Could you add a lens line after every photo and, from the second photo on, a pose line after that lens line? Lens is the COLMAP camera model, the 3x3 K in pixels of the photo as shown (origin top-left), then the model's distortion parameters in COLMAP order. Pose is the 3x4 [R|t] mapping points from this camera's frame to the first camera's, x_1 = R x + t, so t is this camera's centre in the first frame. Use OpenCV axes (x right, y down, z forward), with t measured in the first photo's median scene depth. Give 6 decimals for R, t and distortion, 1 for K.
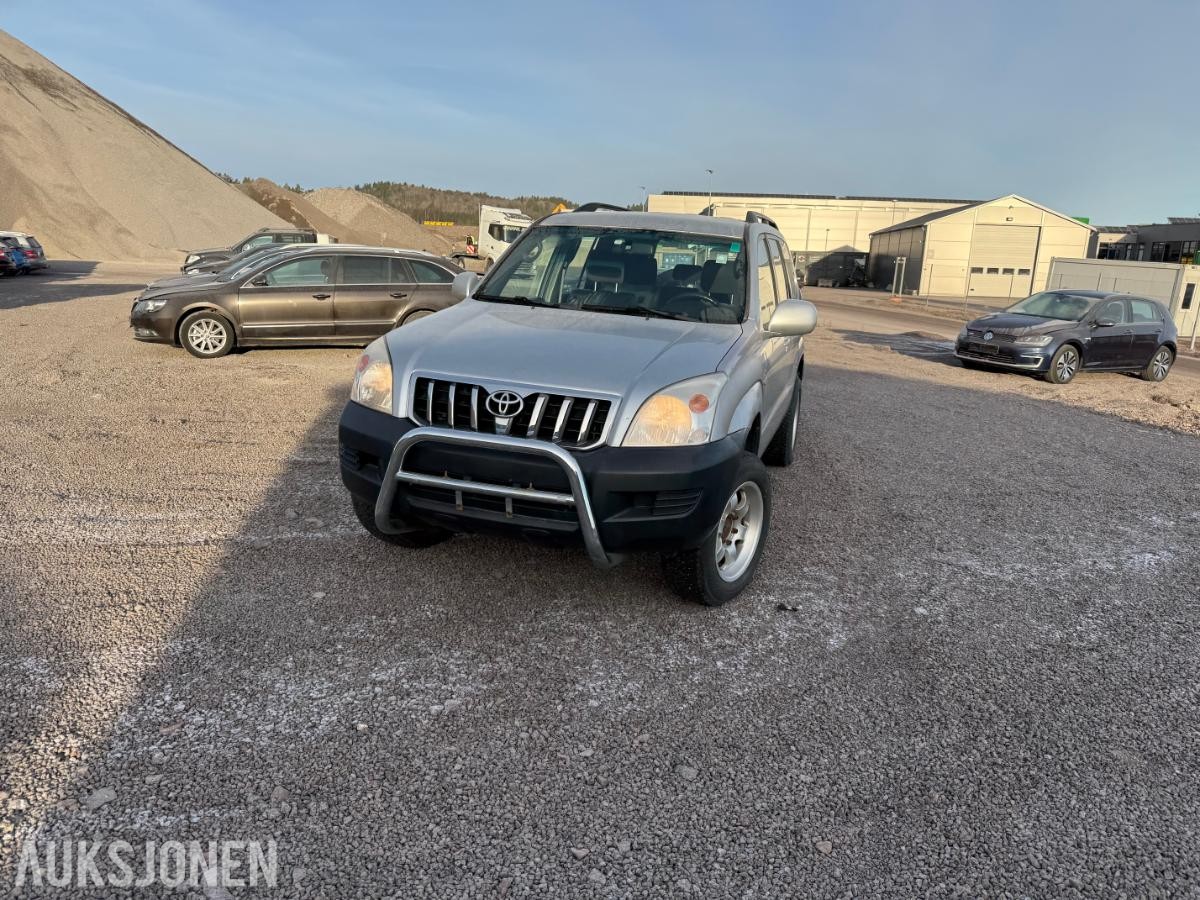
lens RADIAL K [[844.0, 0, 610.0], [0, 844.0, 452.0], [0, 0, 1]] dist [0.040411, -0.052309]
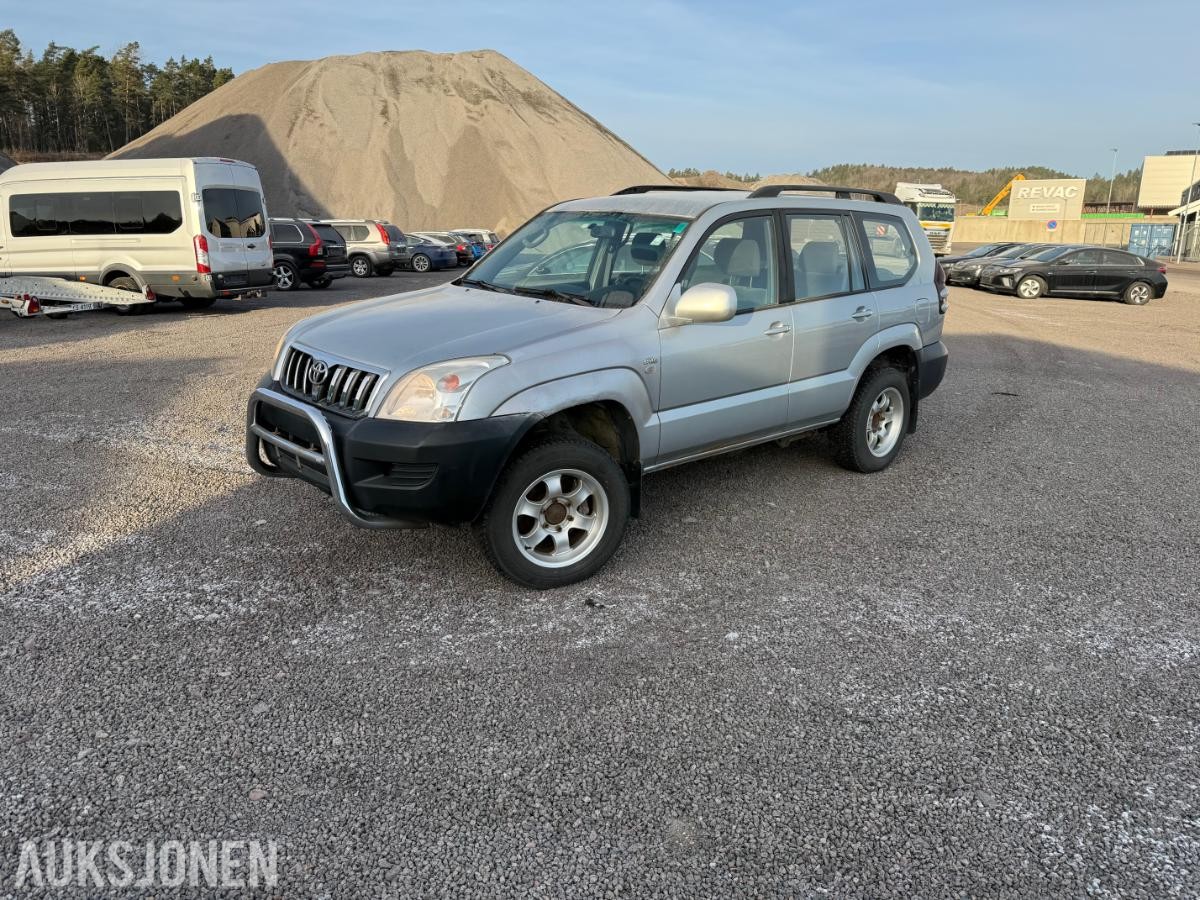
lens RADIAL K [[845.4, 0, 590.2], [0, 845.4, 435.6], [0, 0, 1]] dist [0.029349, -0.036514]
pose [[0.863567, 0.089559, -0.496216, 0.607977], [-0.089605, 0.995694, 0.023767, -0.026347], [0.496208, 0.023939, 0.867873, 0.148134]]
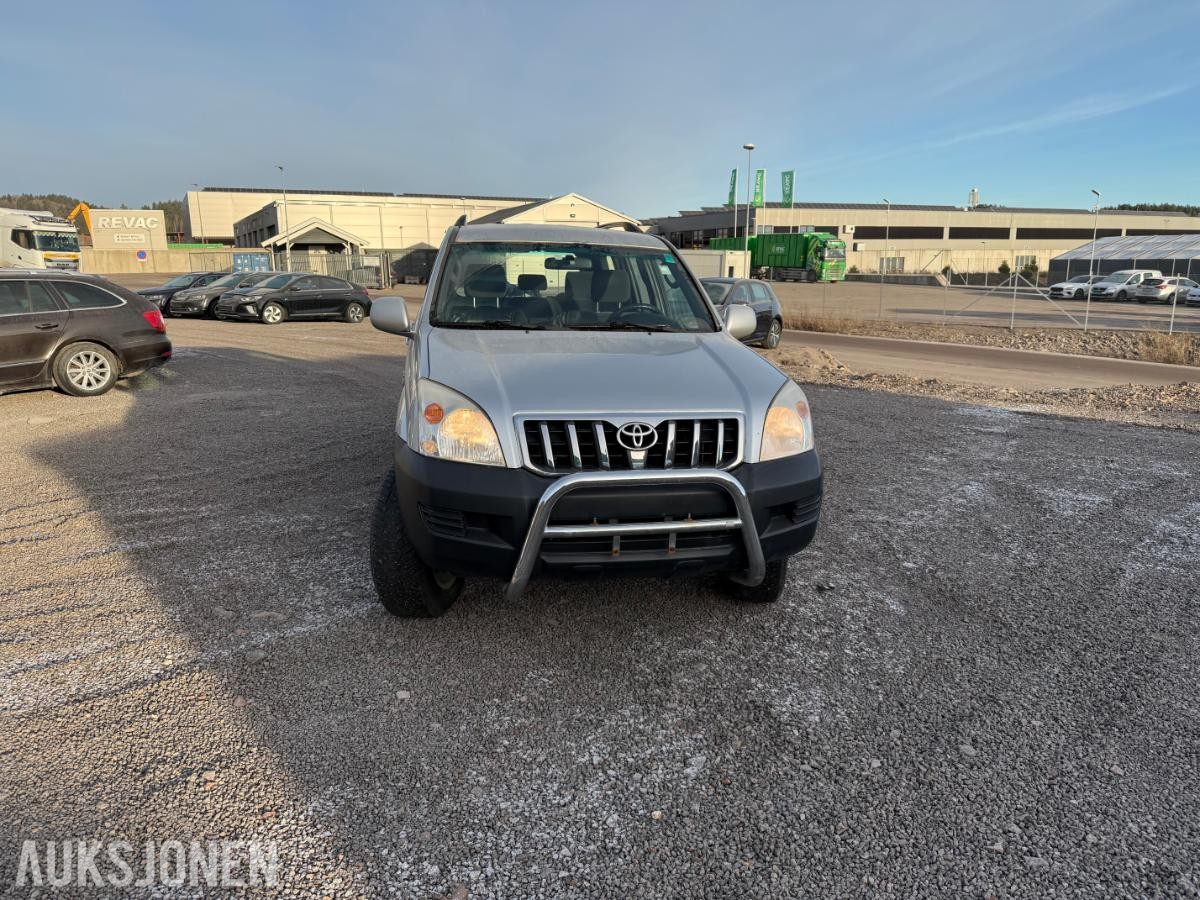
lens RADIAL K [[847.8, 0, 602.5], [0, 847.8, 425.7], [0, 0, 1]] dist [0.028645, -0.033444]
pose [[0.881299, -0.132610, 0.453571, -0.465818], [0.144335, 0.989489, 0.008849, -0.065845], [-0.449977, 0.057668, 0.891176, 0.134462]]
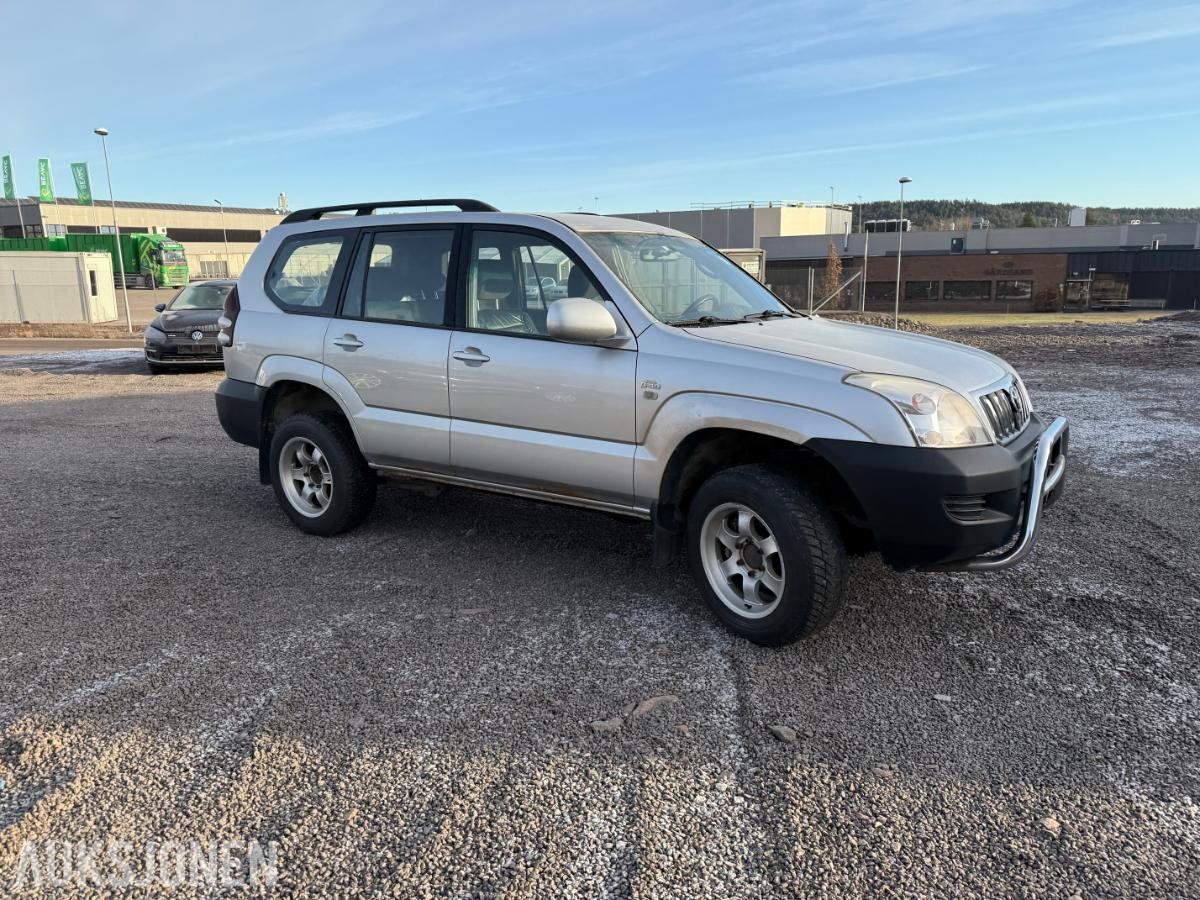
lens RADIAL K [[845.2, 0, 606.3], [0, 845.2, 443.0], [0, 0, 1]] dist [0.027720, -0.032433]
pose [[0.295041, -0.250394, 0.922092, -1.012273], [0.245284, 0.952560, 0.180184, -0.257587], [-0.923464, 0.173013, 0.342462, 0.883912]]
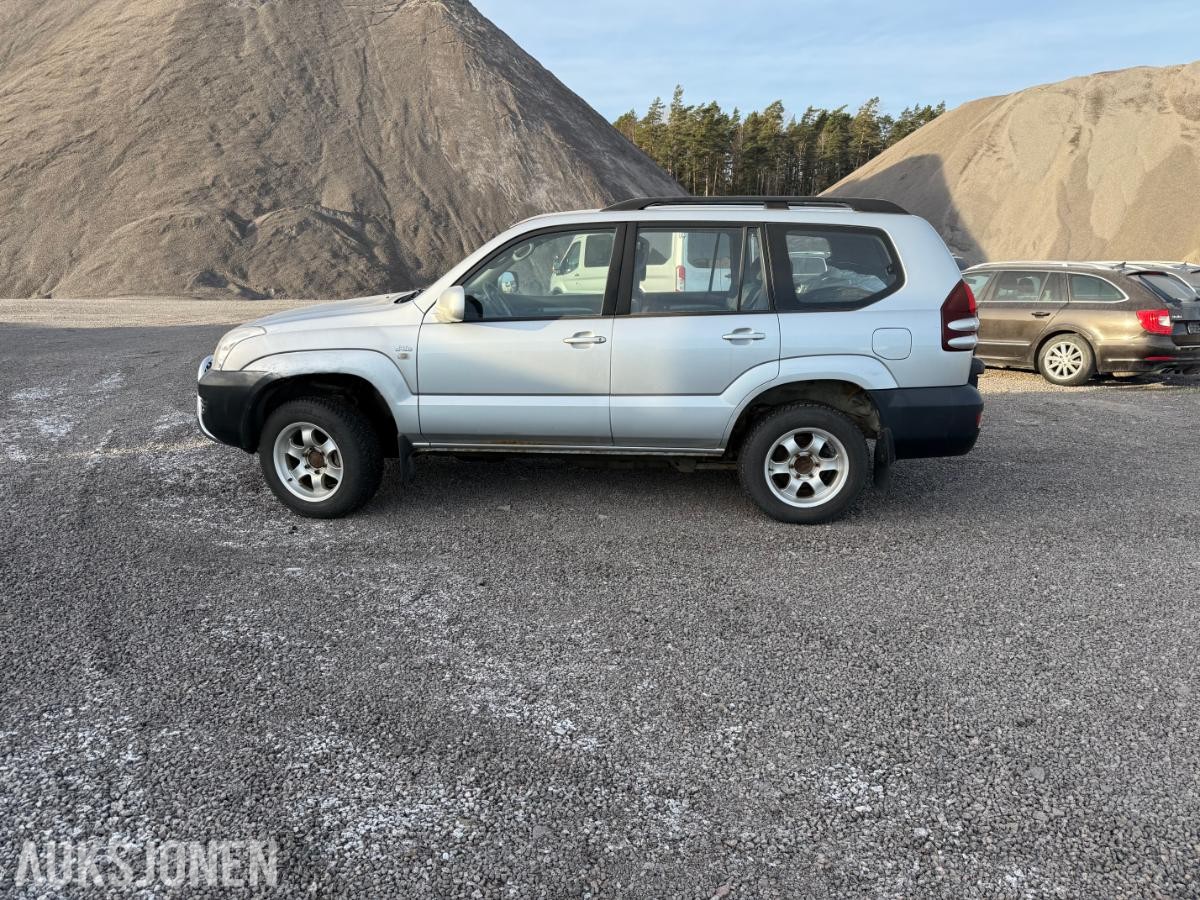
lens RADIAL K [[840.6, 0, 600.4], [0, 840.6, 426.8], [0, 0, 1]] dist [0.032713, -0.038029]
pose [[0.268834, 0.154315, -0.950744, 1.342596], [-0.218765, 0.971068, 0.095756, -0.159267], [0.938014, 0.182247, 0.294815, 0.944336]]
